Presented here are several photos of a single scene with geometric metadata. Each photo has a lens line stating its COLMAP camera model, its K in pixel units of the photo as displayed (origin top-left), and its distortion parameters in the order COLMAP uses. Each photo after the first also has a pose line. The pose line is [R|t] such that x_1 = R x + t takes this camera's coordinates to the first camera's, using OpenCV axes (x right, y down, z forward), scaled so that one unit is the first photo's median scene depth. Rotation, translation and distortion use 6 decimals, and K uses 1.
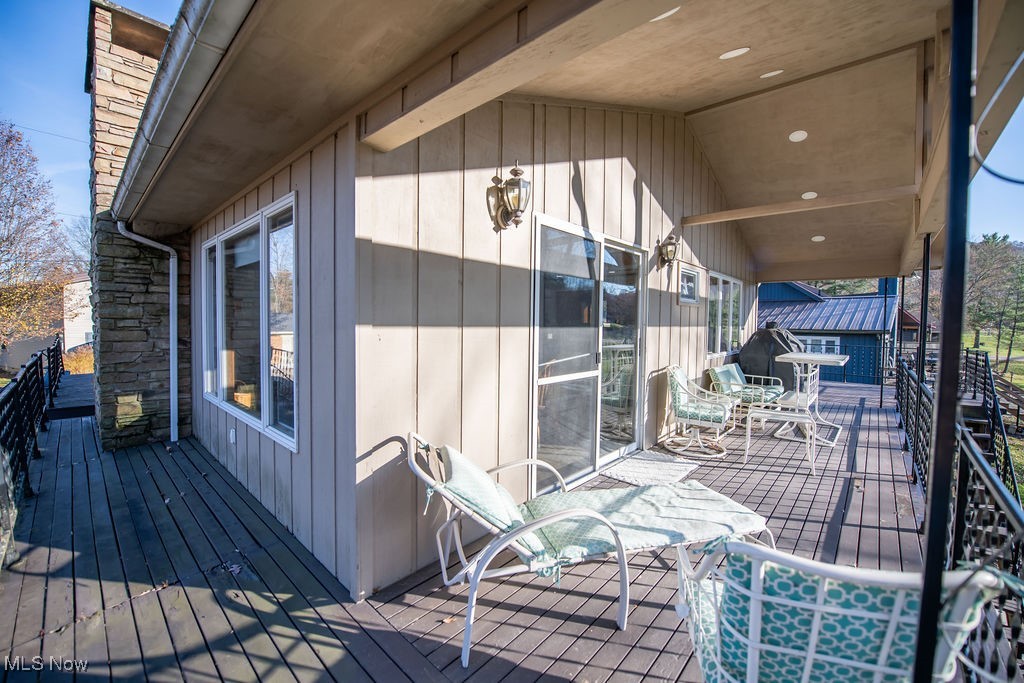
lens RADIAL K [[405.9, 0, 514.9], [0, 405.9, 336.1], [0, 0, 1]] dist [-0.015720, -0.002790]
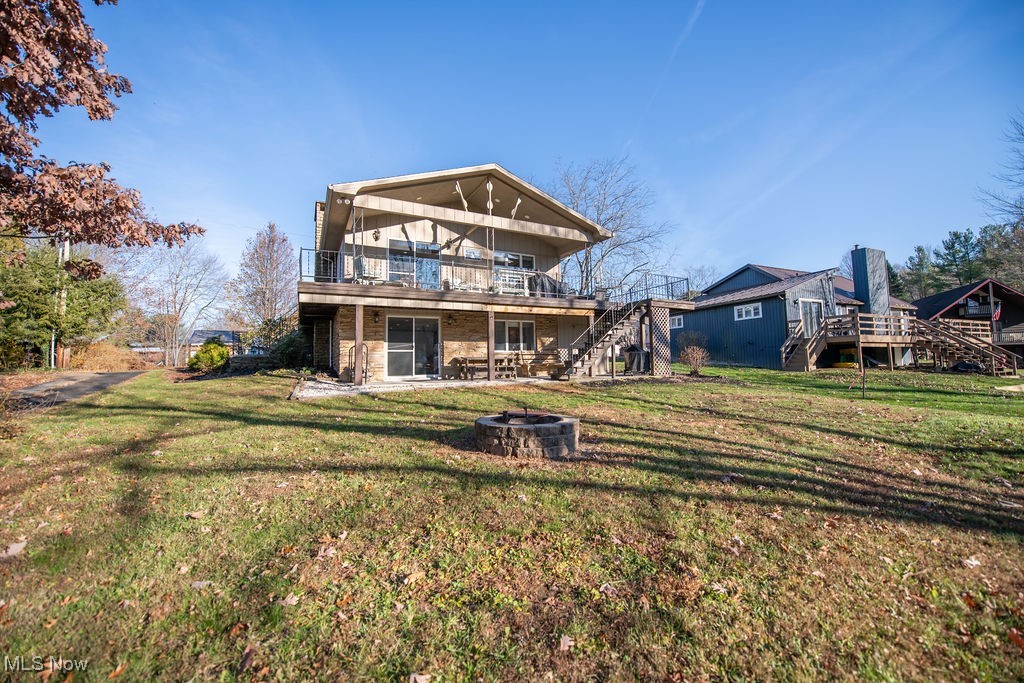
lens RADIAL K [[405.9, 0, 514.9], [0, 405.9, 336.1], [0, 0, 1]] dist [-0.015720, -0.002790]
pose [[0.937441, -0.054018, -0.343929, 2.928711], [0.017898, 0.994061, -0.107345, 1.348759], [0.347685, 0.094474, 0.932840, -2.721002]]
